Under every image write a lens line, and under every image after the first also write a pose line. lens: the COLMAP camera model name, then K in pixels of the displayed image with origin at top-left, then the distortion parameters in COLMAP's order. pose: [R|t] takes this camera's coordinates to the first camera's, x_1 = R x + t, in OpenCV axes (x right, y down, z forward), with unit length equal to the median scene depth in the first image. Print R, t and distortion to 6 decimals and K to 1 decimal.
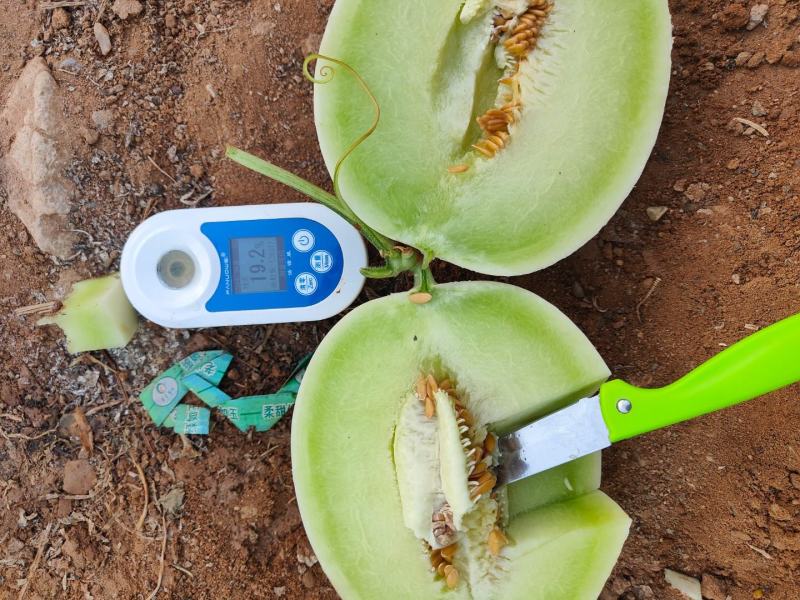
lens RADIAL K [[547.1, 0, 393.3], [0, 547.1, 286.2], [0, 0, 1]] dist [-0.019030, 0.004795]
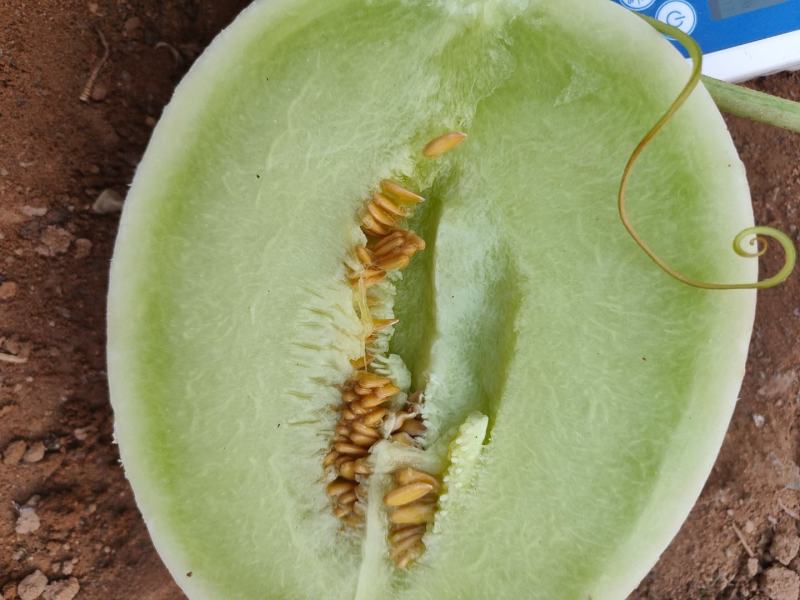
lens RADIAL K [[547.1, 0, 399.4], [0, 547.1, 303.1], [0, 0, 1]] dist [-0.019030, 0.004795]
pose [[-0.983456, 0.165347, 0.073991, 0.110059], [-0.171668, -0.981102, -0.089273, -0.233109], [0.057831, -0.100498, 0.993255, 0.342280]]
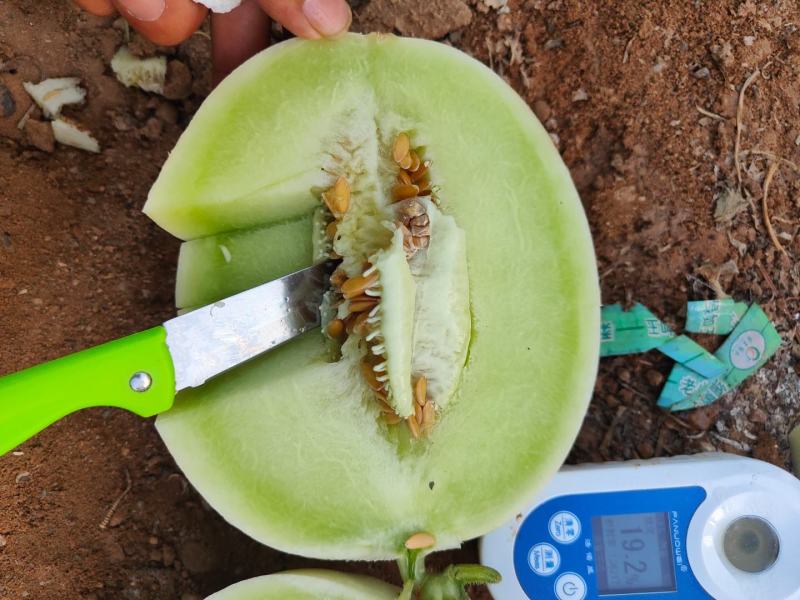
lens RADIAL K [[547.1, 0, 401.6], [0, 547.1, 299.2], [0, 0, 1]] dist [-0.019030, 0.004795]
pose [[-0.996674, 0.029187, 0.076081, -0.007060], [-0.025581, -0.998522, 0.047951, 0.242473], [0.077368, 0.045845, 0.995948, 0.225512]]
